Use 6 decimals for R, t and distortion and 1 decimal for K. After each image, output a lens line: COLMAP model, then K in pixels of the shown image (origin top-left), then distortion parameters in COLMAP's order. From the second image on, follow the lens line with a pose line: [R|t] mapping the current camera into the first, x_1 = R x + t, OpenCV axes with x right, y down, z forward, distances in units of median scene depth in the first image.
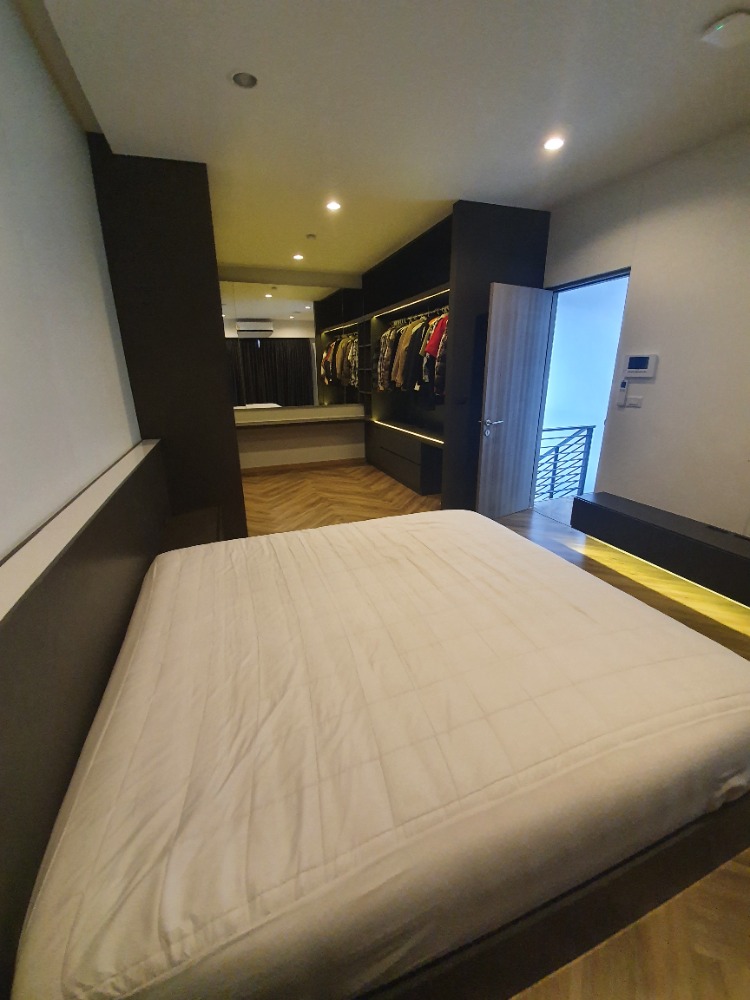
lens RADIAL K [[394.4, 0, 371.1], [0, 394.4, 498.3], [0, 0, 1]] dist [0.011757, -0.015118]
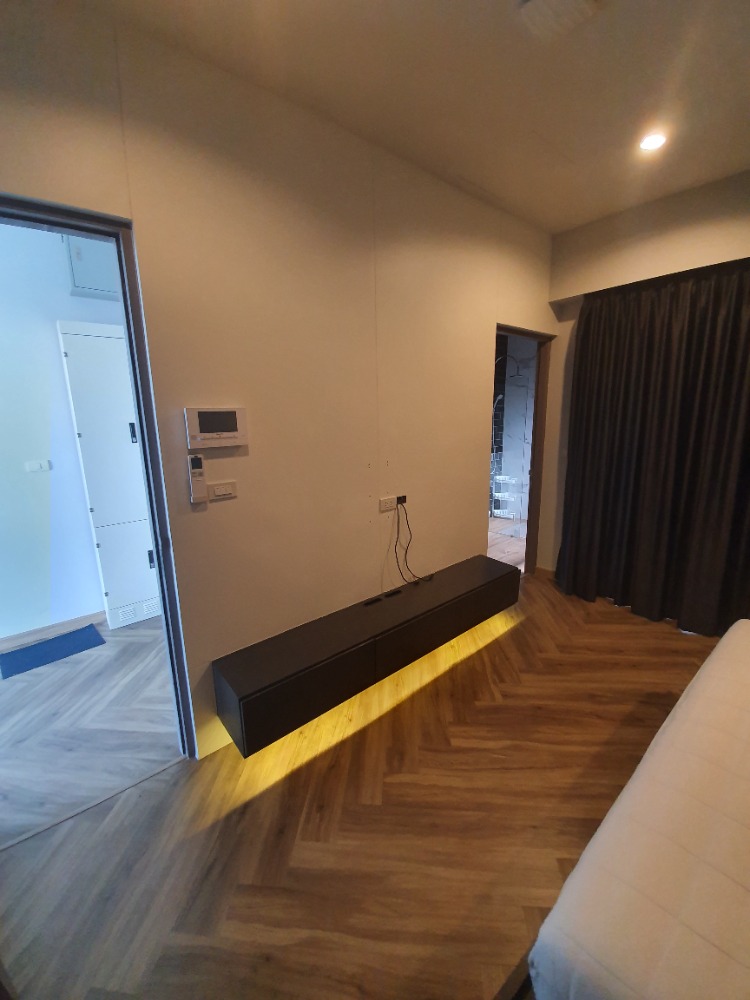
lens RADIAL K [[394.5, 0, 371.3], [0, 394.5, 494.6], [0, 0, 1]] dist [0.010172, -0.015366]
pose [[-0.331462, -0.163123, 0.929260, 0.066086], [0.313806, 0.909801, 0.271640, -0.264513], [-0.889752, 0.381646, -0.250376, 0.782238]]
